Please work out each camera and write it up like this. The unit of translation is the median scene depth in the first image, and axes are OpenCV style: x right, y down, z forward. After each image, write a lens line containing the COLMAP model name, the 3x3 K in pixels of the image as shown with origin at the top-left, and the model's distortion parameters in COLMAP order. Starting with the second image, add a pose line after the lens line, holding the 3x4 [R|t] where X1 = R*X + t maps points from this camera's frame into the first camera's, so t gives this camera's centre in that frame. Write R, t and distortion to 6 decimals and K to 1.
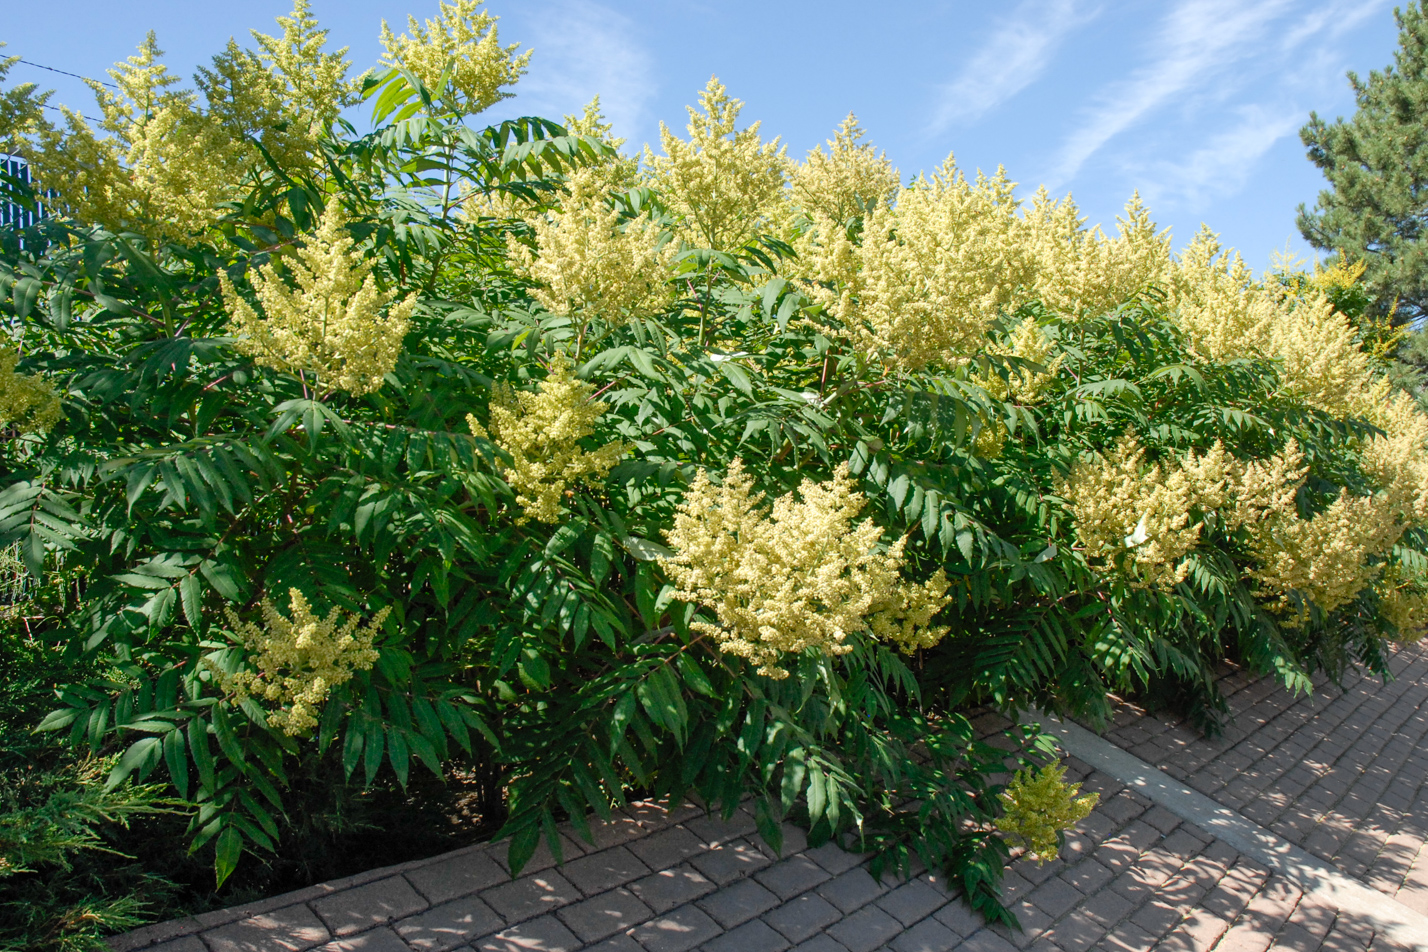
lens RADIAL K [[1230.7, 0, 714.0], [0, 1230.7, 476.0], [0, 0, 1]] dist [-0.173079, 0.125081]
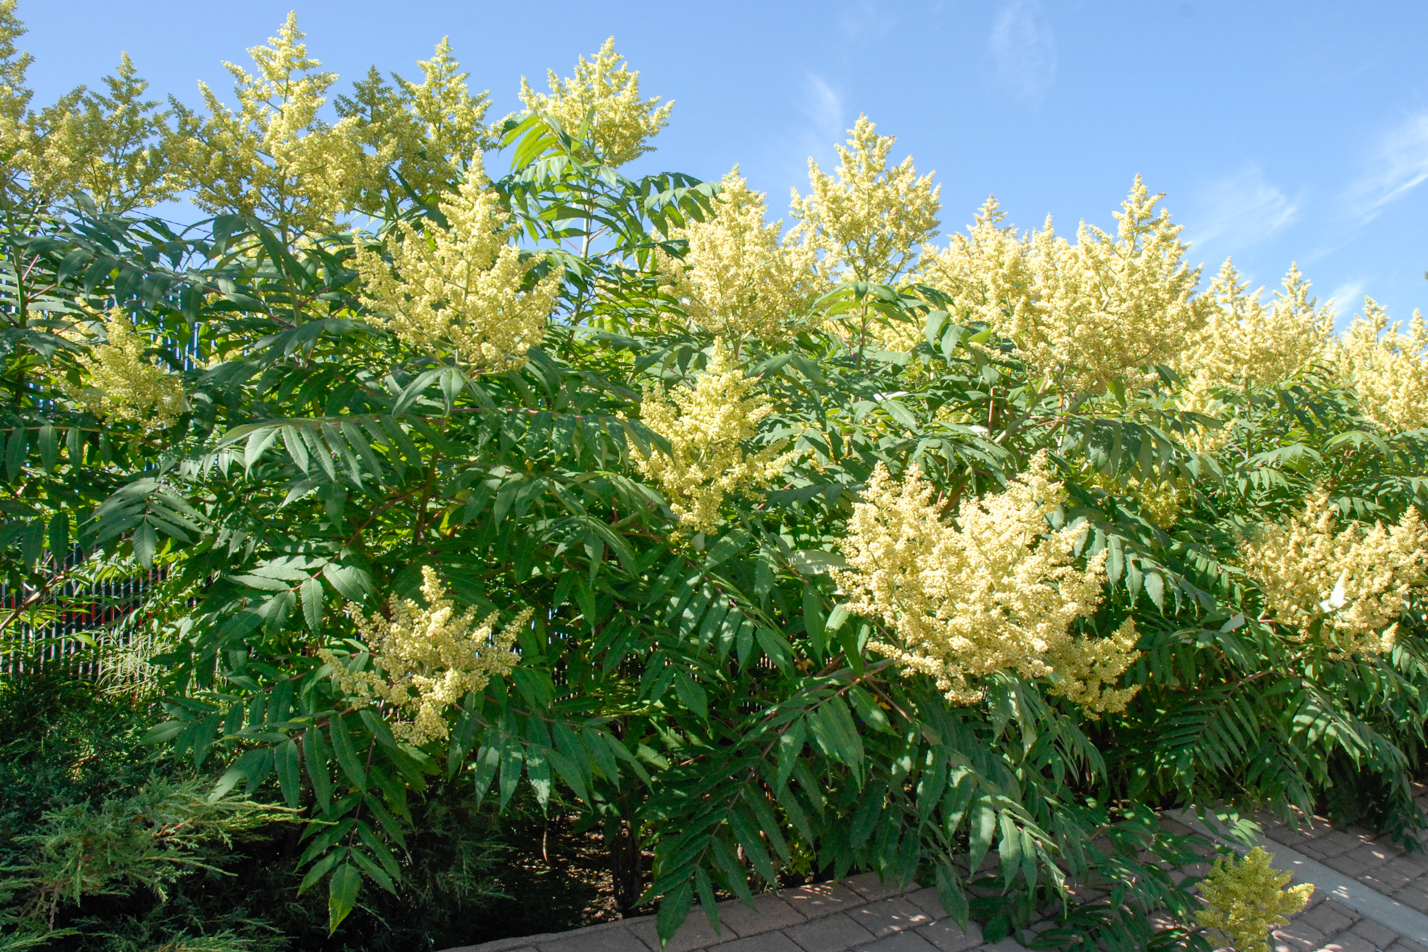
lens RADIAL K [[1230.7, 0, 714.0], [0, 1230.7, 476.0], [0, 0, 1]] dist [-0.173079, 0.125081]
pose [[0.994968, -0.015609, -0.098972, -0.028864], [0.003136, 0.992158, -0.124951, 0.080506], [0.100146, 0.124012, 0.987214, 0.077366]]
